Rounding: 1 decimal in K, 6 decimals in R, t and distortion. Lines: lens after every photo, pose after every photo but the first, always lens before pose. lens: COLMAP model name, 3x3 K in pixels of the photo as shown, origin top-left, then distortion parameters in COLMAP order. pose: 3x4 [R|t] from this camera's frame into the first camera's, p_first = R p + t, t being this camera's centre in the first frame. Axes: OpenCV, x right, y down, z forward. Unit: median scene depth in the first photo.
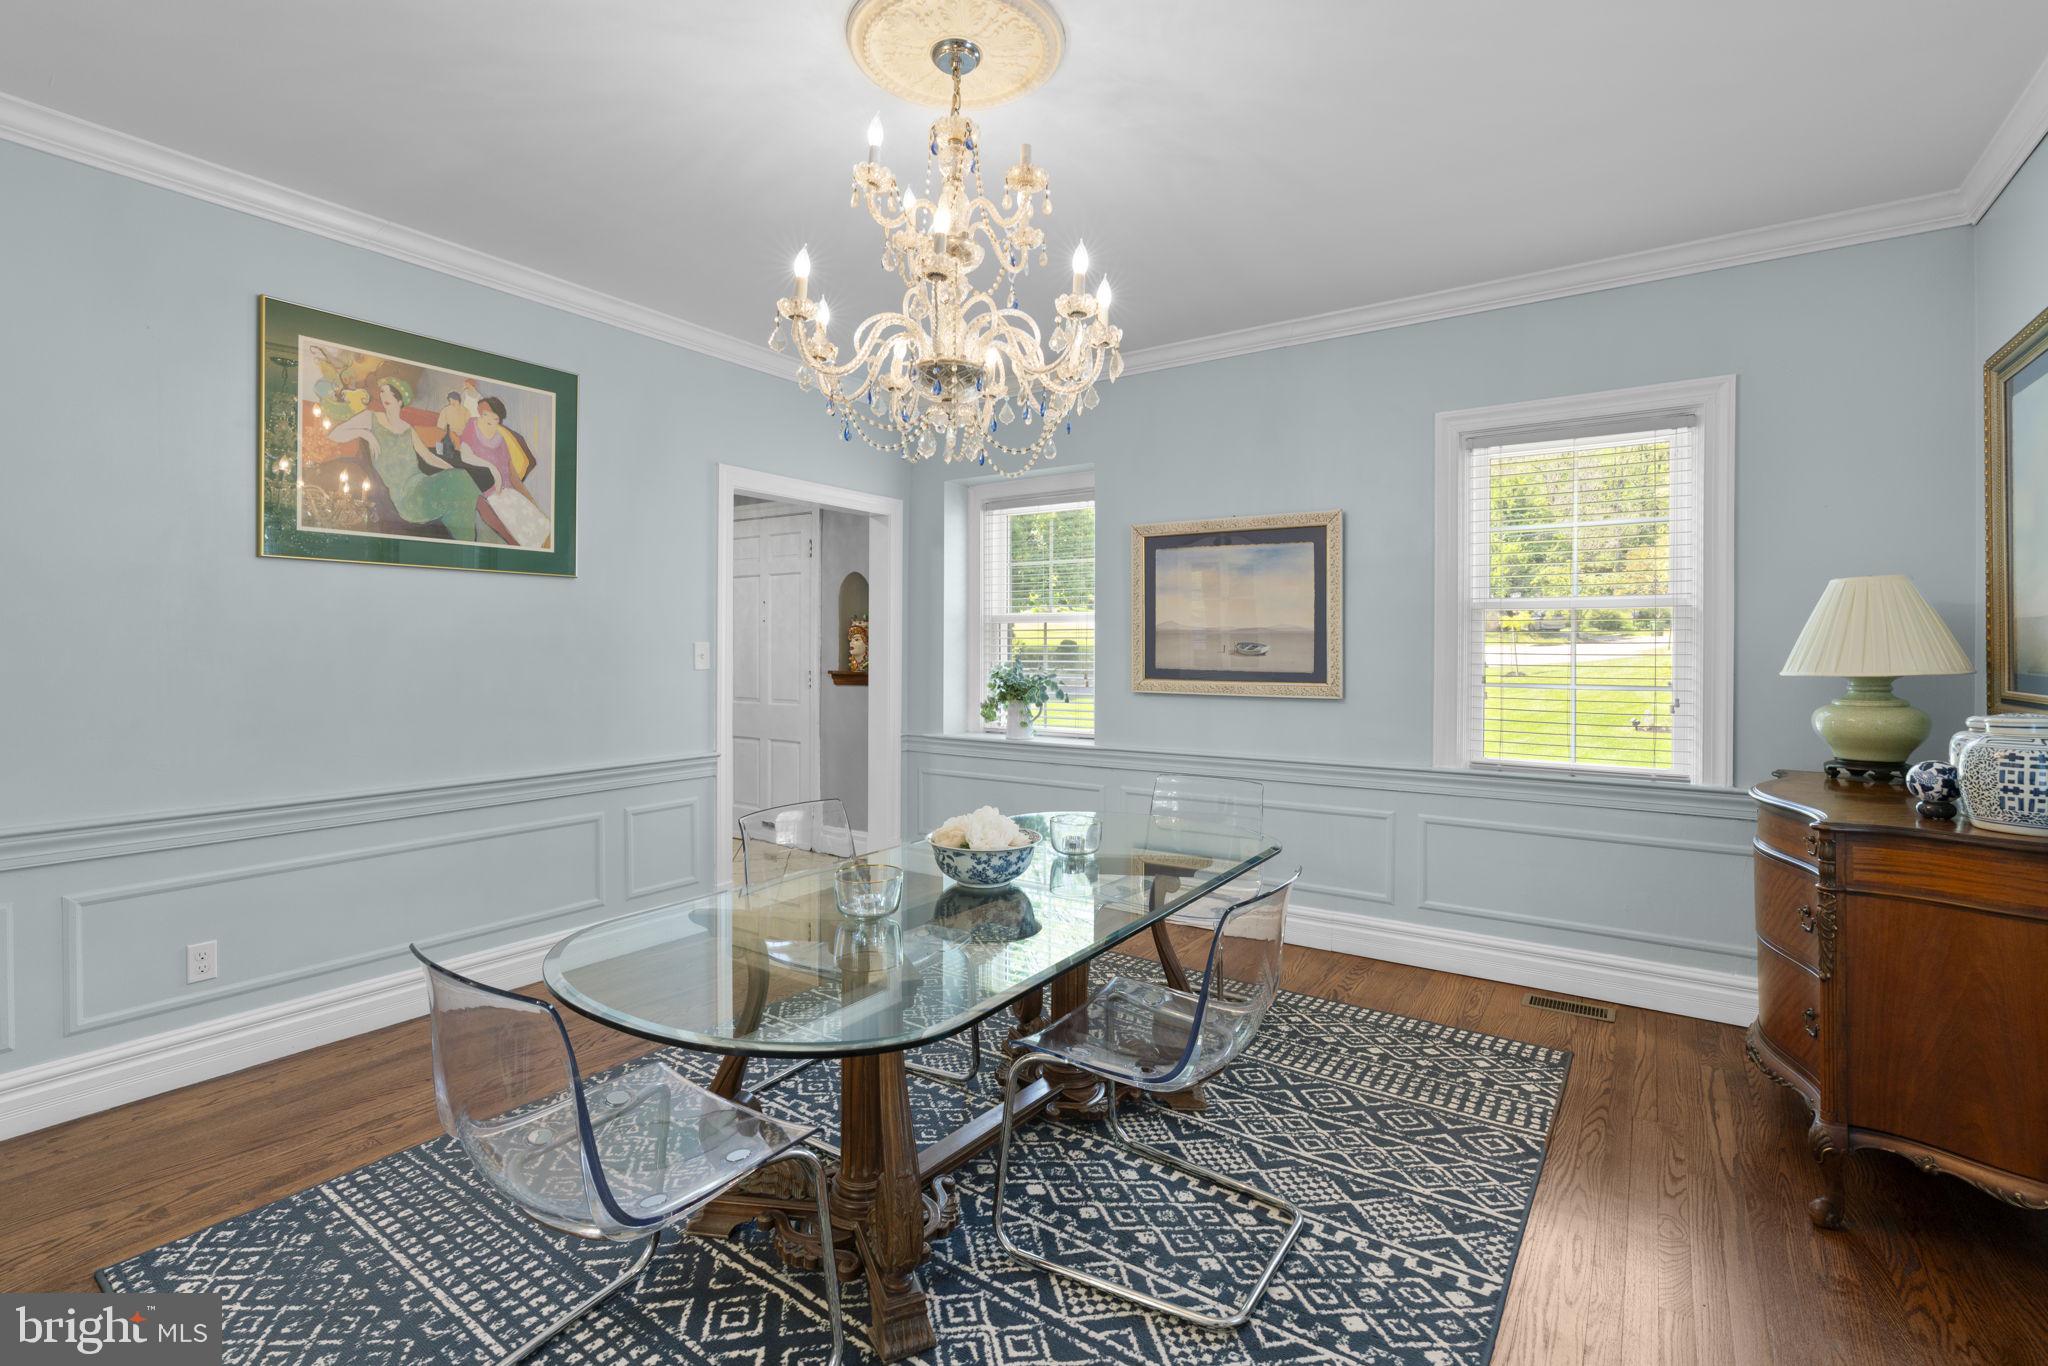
lens RADIAL K [[932.0, 0, 1024.4], [0, 932.0, 654.5], [0, 0, 1]] dist [-0.005139, 0.000312]
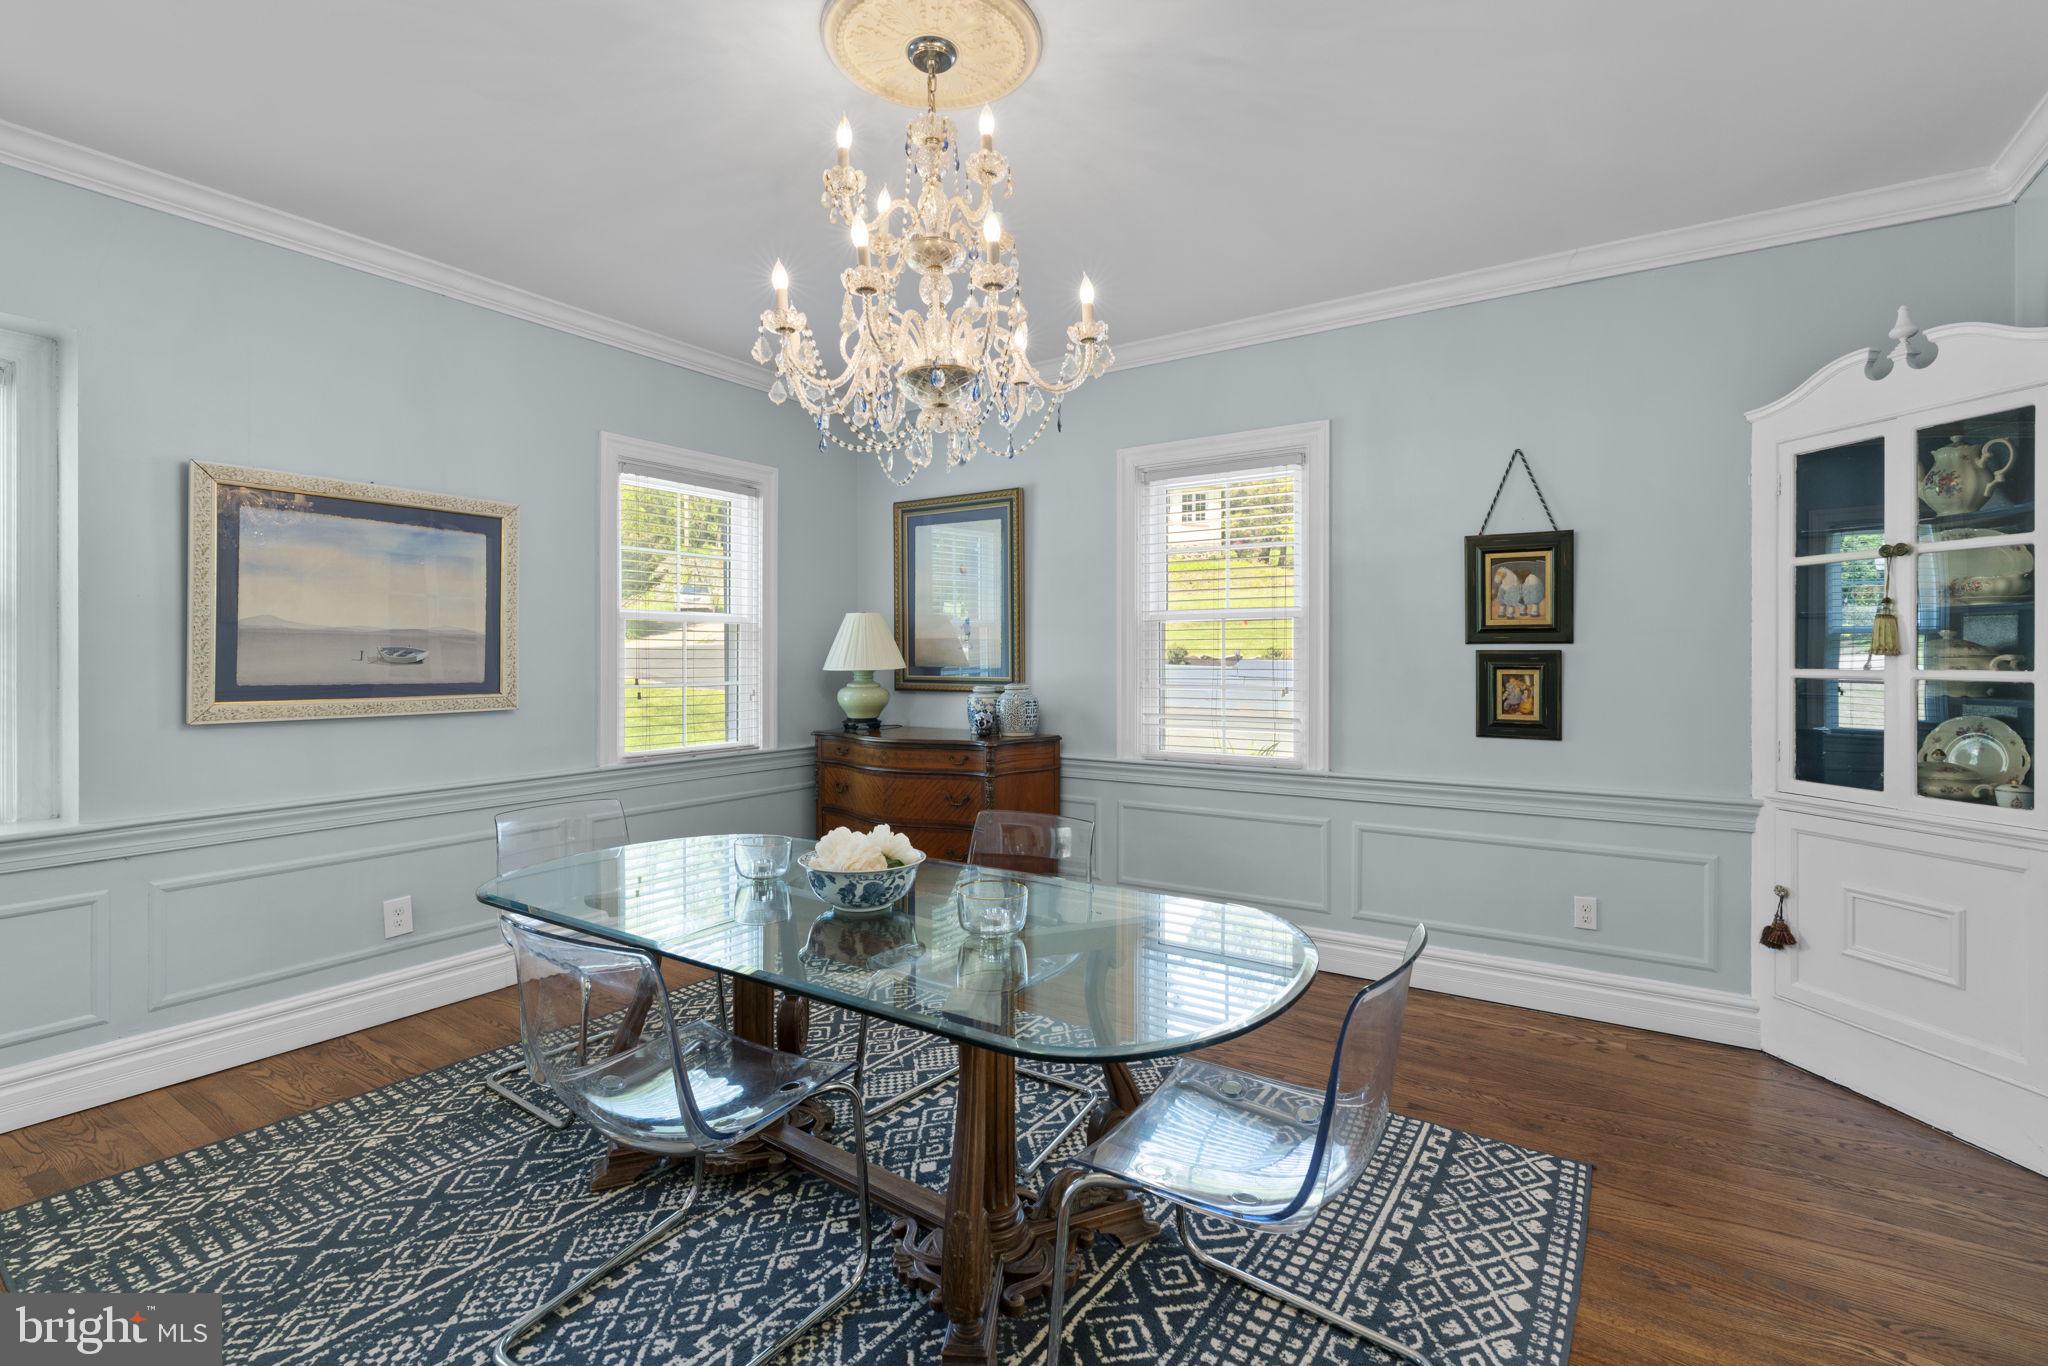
lens RADIAL K [[932.0, 0, 1021.9], [0, 932.0, 669.4], [0, 0, 1]] dist [-0.005139, 0.000312]
pose [[-0.011696, -0.020191, 0.999728, -0.774929], [0.005387, 0.999780, 0.020255, -0.010479], [-0.999917, 0.005622, -0.011585, 0.672083]]
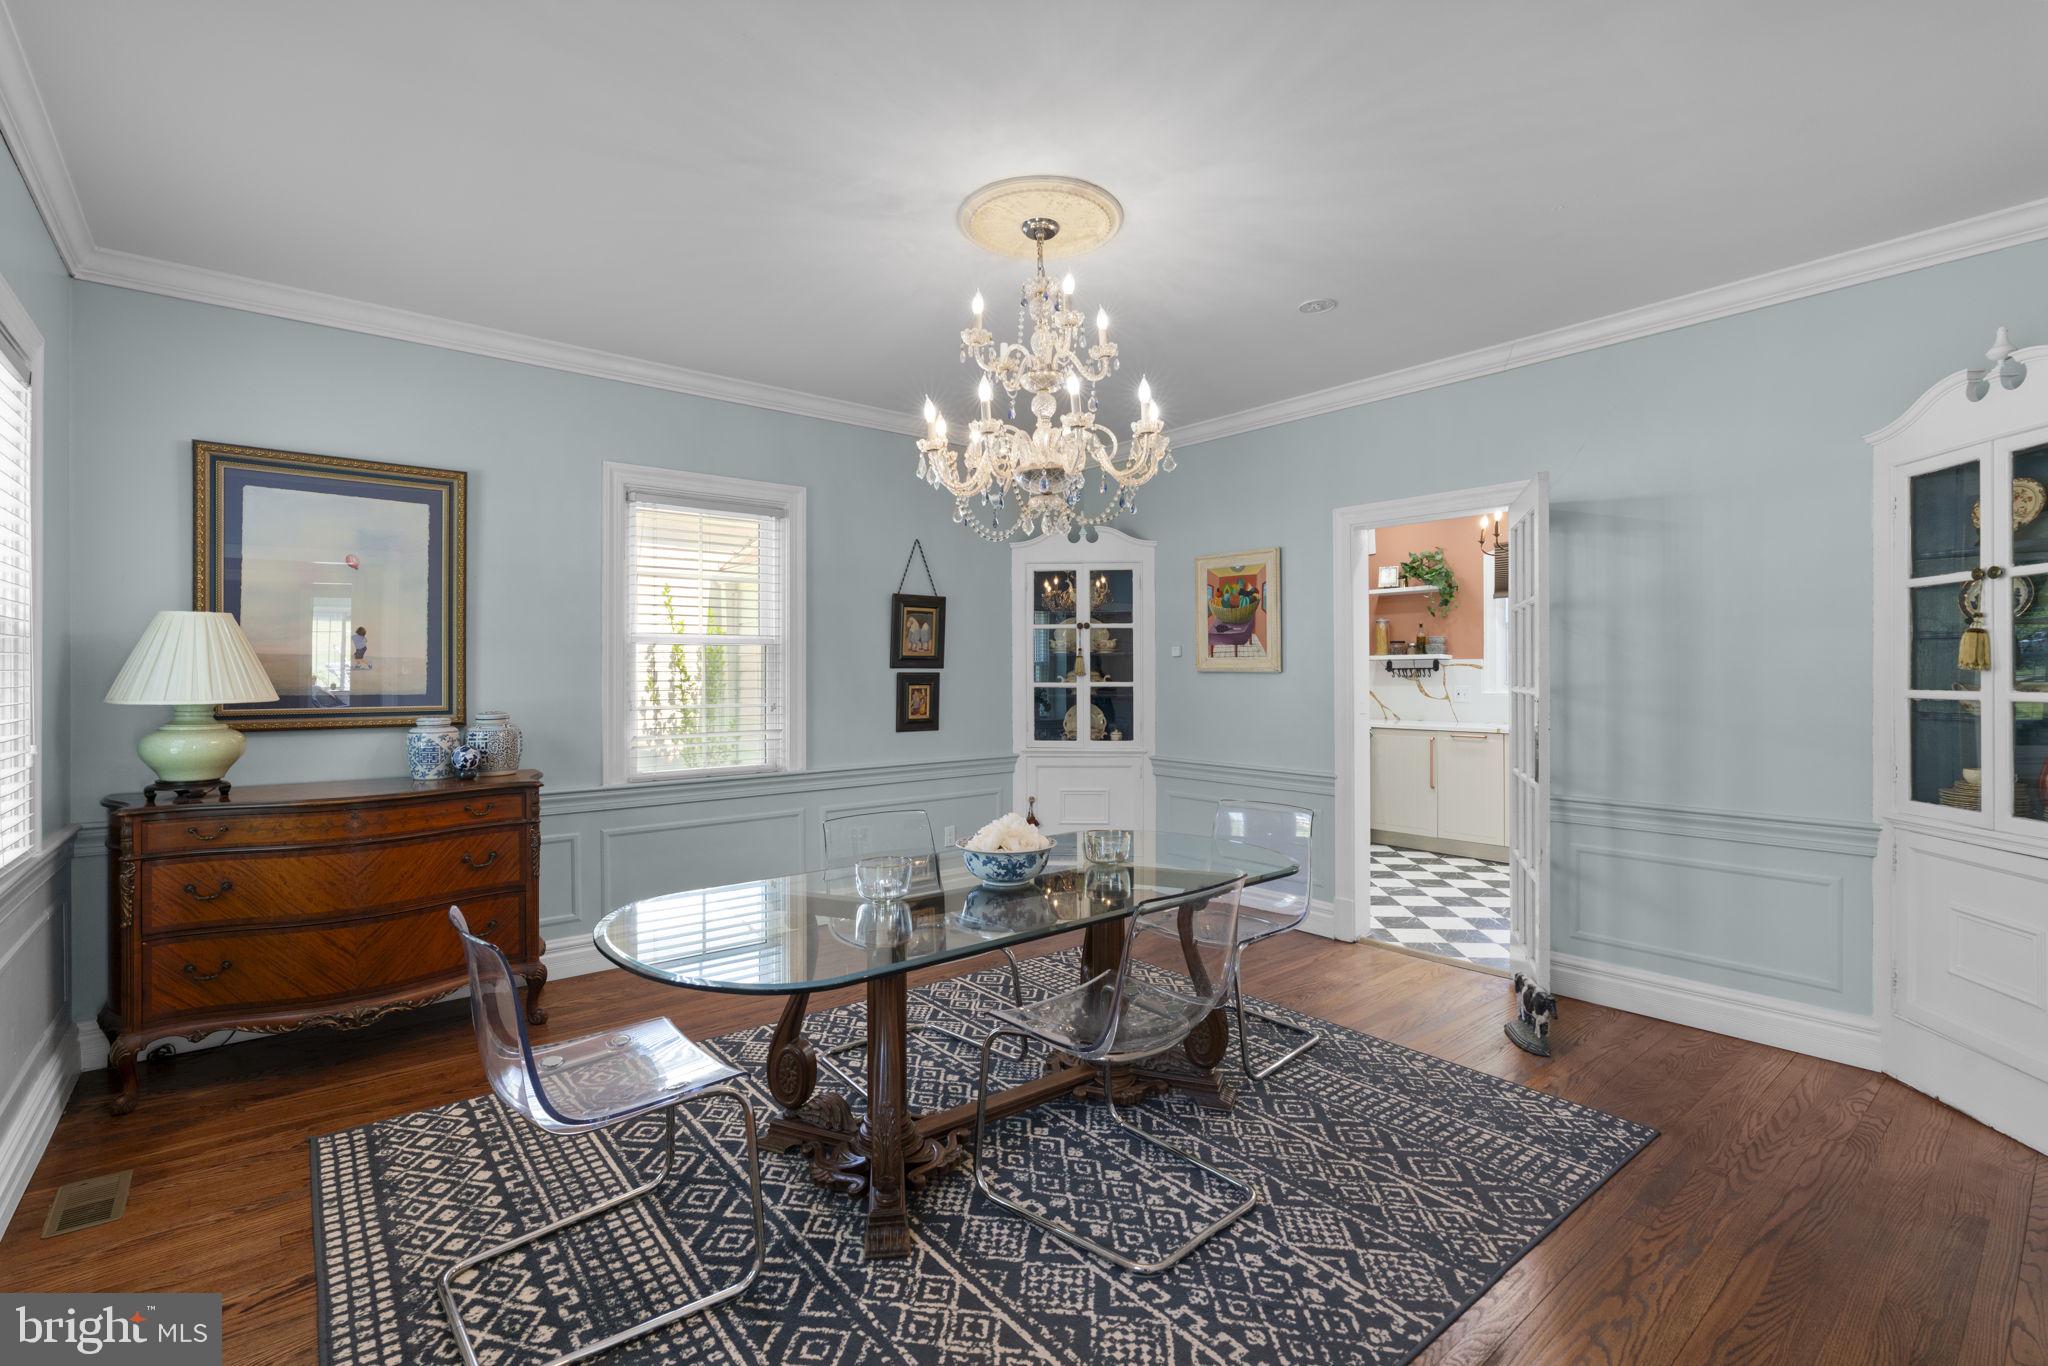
lens RADIAL K [[932.0, 0, 1038.9], [0, 932.0, 670.1], [0, 0, 1]] dist [-0.005139, 0.000312]
pose [[-0.967188, -0.000014, 0.254060, -0.297806], [0.000536, 0.999998, 0.002096, -0.015384], [-0.254060, 0.002163, -0.967186, 1.667394]]
